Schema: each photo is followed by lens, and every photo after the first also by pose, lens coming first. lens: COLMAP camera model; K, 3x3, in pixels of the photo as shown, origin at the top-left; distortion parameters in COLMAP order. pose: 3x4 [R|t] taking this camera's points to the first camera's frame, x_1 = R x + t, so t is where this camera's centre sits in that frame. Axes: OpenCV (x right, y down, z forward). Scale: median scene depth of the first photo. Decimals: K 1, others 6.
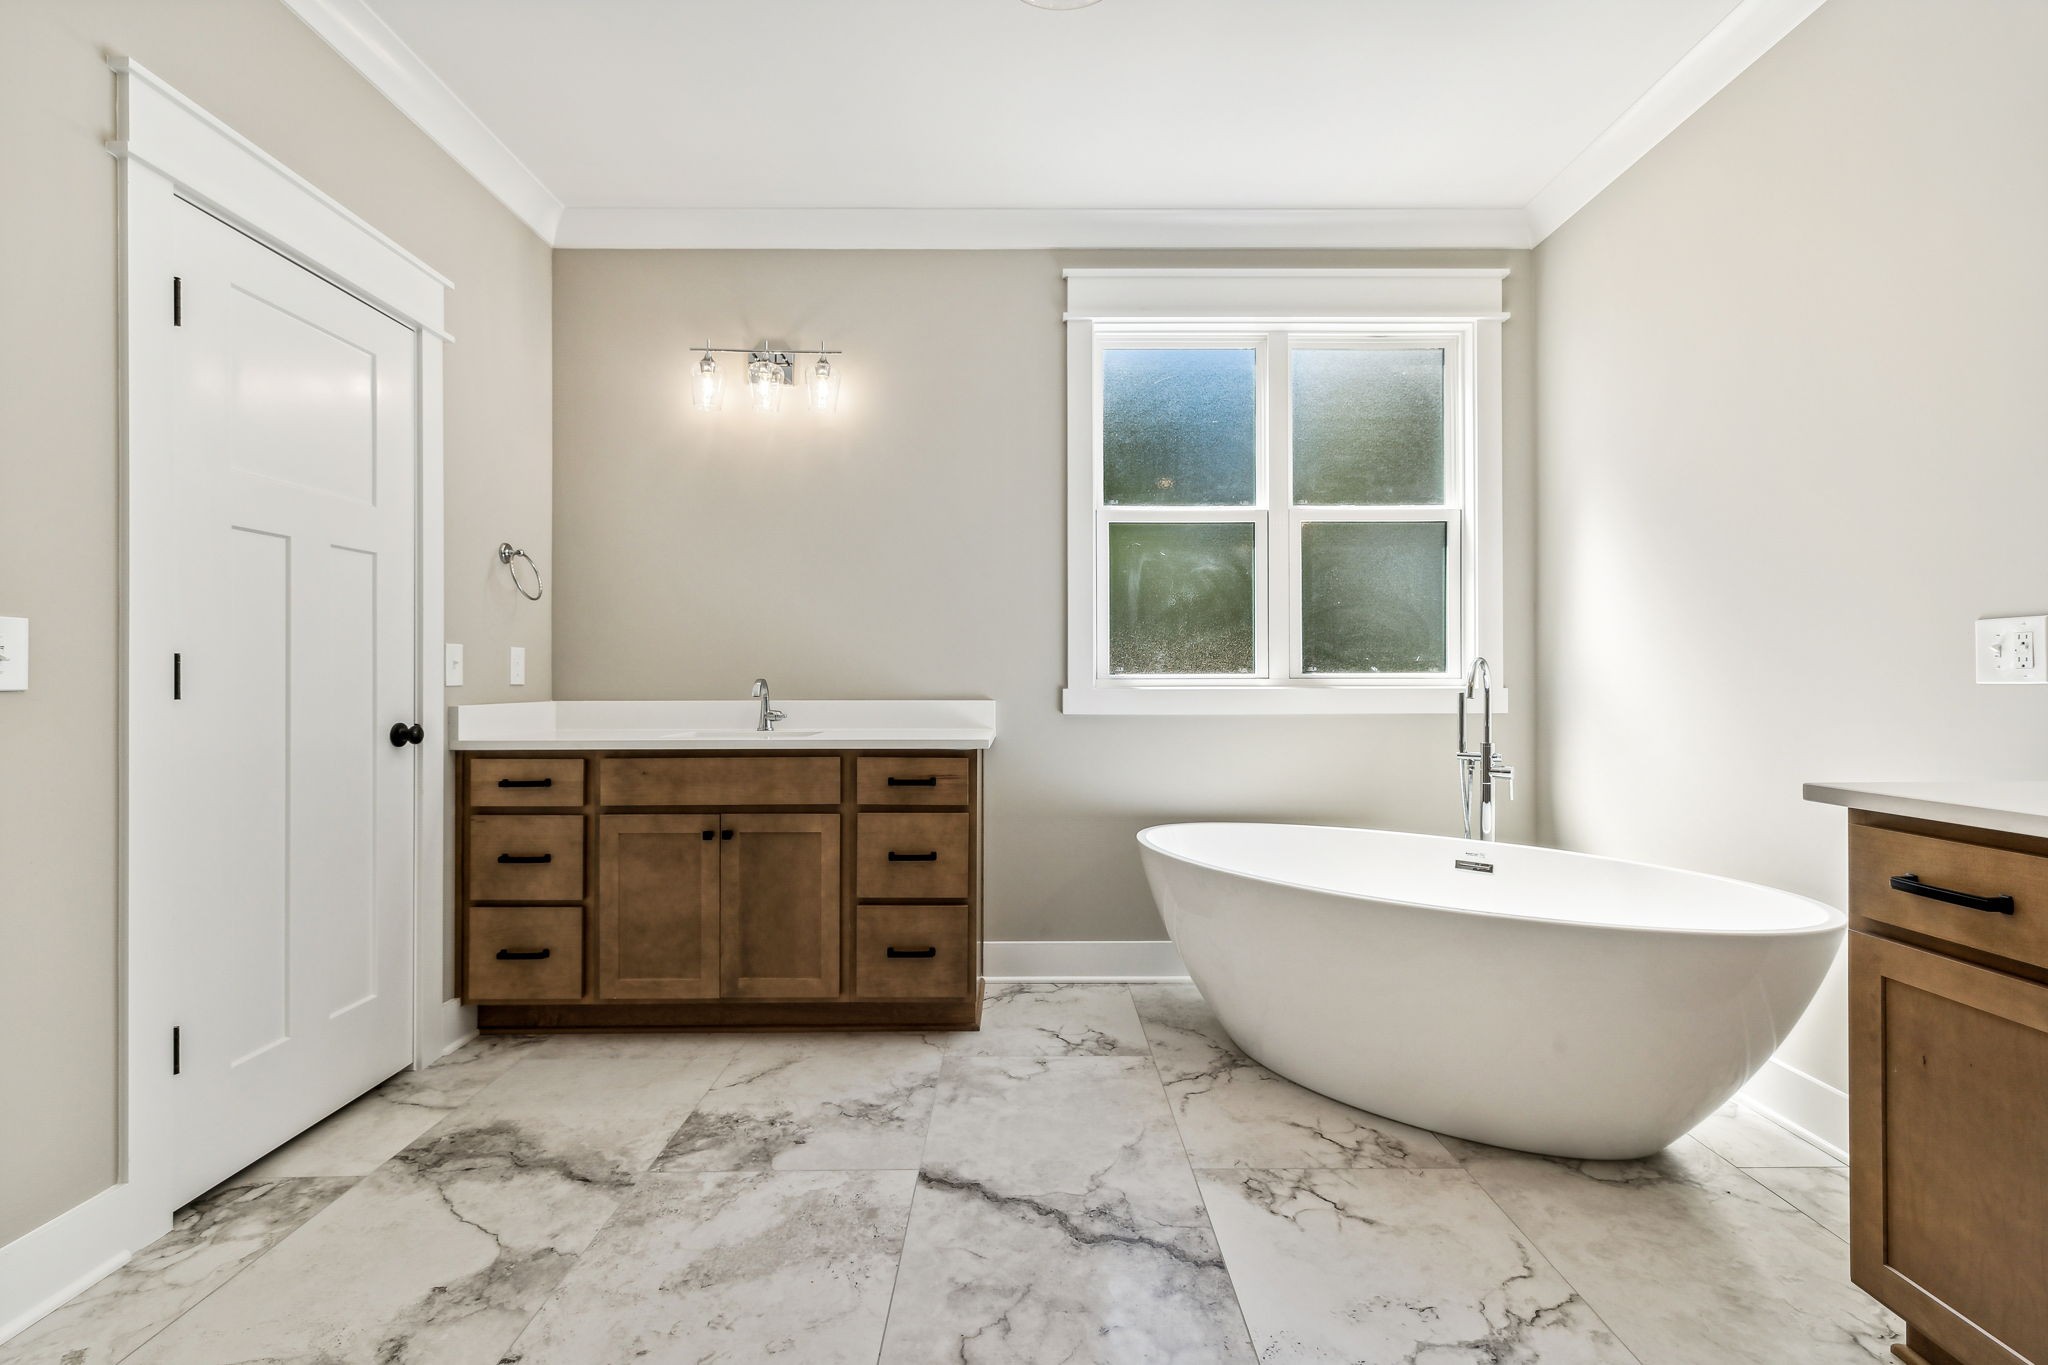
lens RADIAL K [[887.0, 0, 1024.0], [0, 887.0, 682.5], [0, 0, 1]] dist [0.002153, -0.000066]
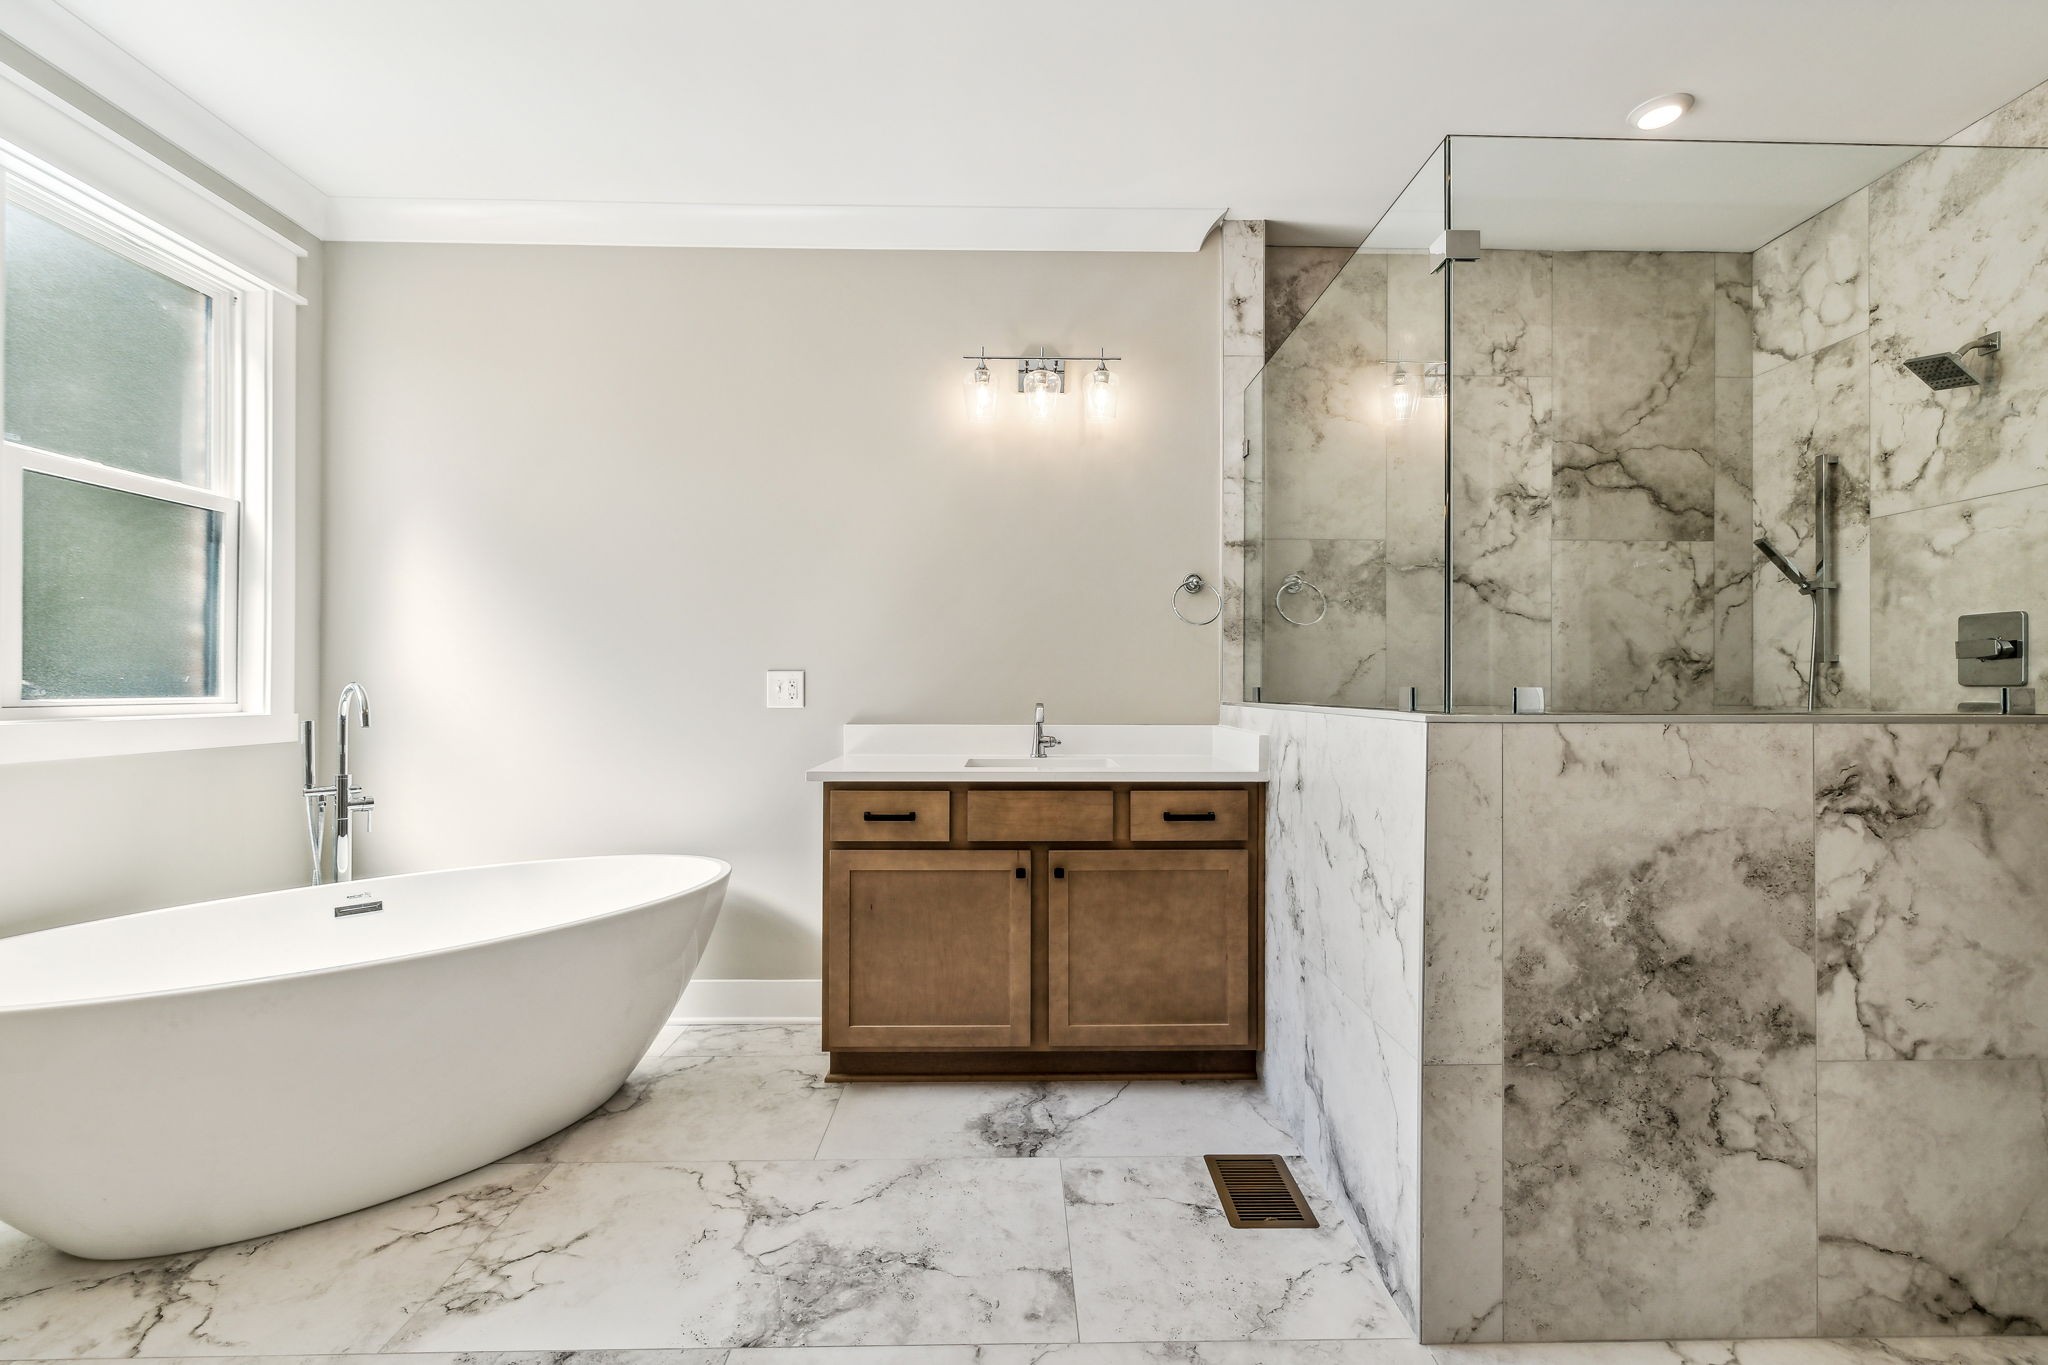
lens RADIAL K [[840.3, 0, 1028.8], [0, 840.3, 712.2], [0, 0, 1]] dist [0.000350, 0.003535]
pose [[-0.031686, 0.002250, 0.999495, -0.531737], [-0.004397, 0.999987, -0.002391, 0.003350], [-0.999488, -0.004471, -0.031676, 0.463128]]
